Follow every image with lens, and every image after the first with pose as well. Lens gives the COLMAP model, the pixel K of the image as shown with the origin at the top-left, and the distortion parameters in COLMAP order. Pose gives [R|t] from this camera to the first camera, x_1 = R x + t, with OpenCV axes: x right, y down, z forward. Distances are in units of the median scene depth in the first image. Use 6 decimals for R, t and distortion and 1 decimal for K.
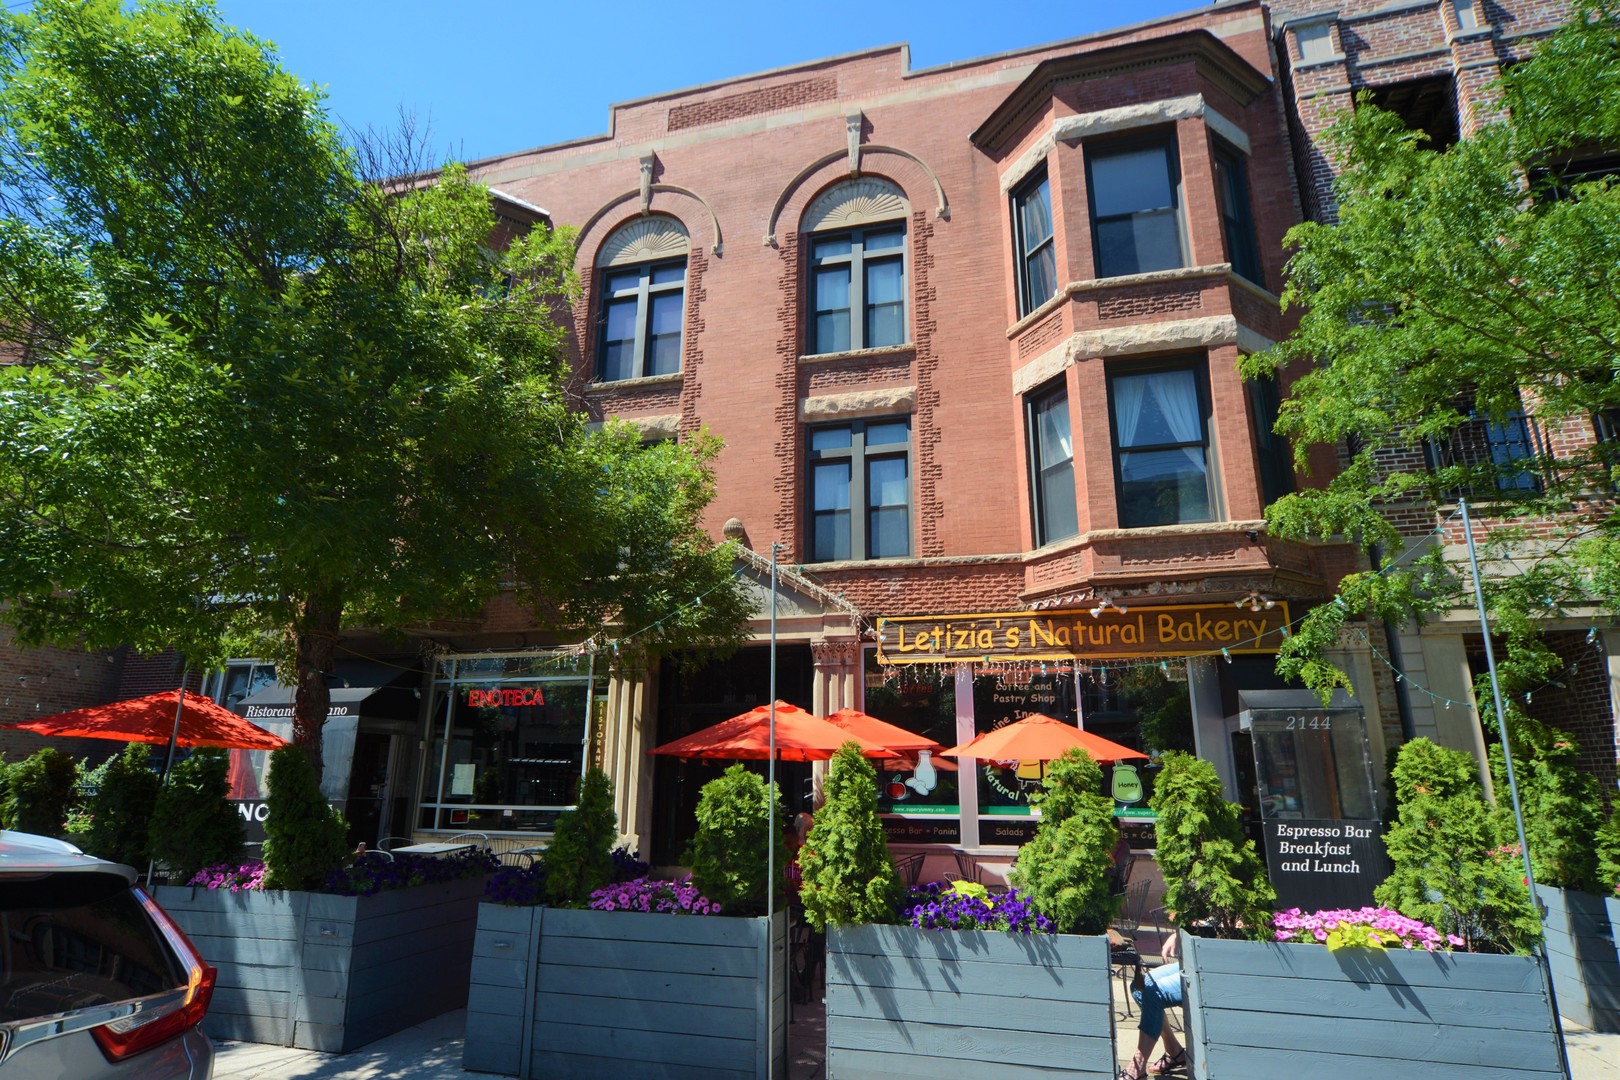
lens RADIAL K [[838.0, 0, 811.1], [0, 838.0, 541.3], [0, 0, 1]] dist [-0.000190, -0.000001]
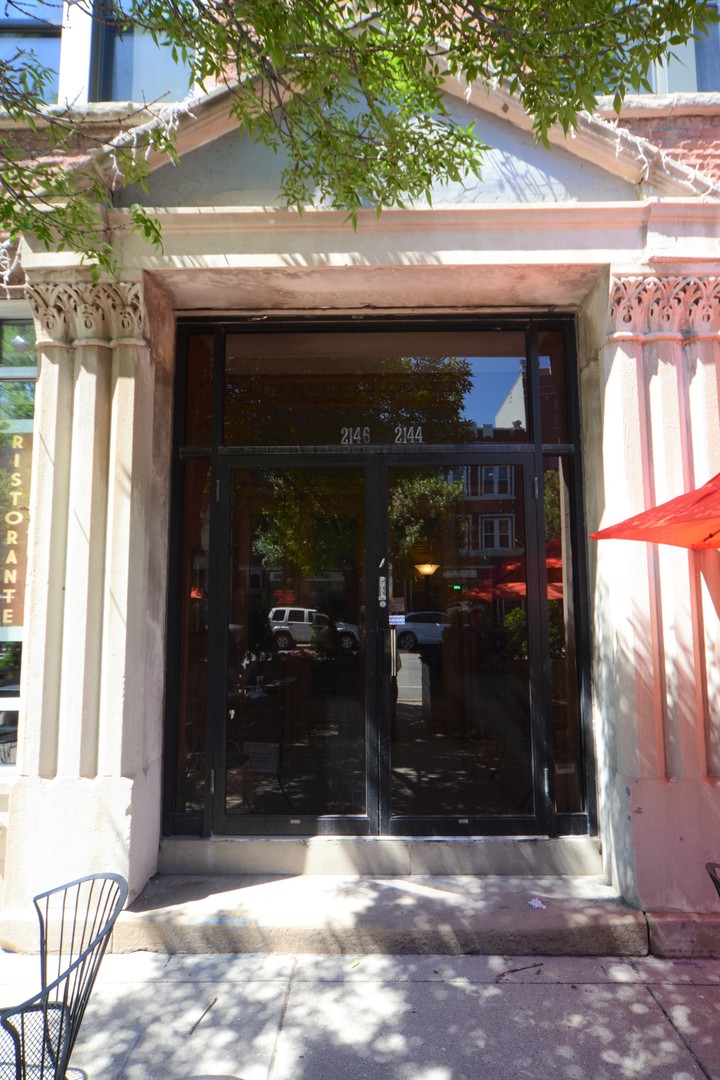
lens RADIAL K [[597.0, 0, 358.8], [0, 597.0, 540.8], [0, 0, 1]] dist [0.001981, 0.000161]
pose [[0.971358, 0.016166, 0.237069, -0.169949], [-0.052614, 0.987552, 0.148235, 0.200743], [-0.231722, -0.156462, 0.960117, 0.727097]]
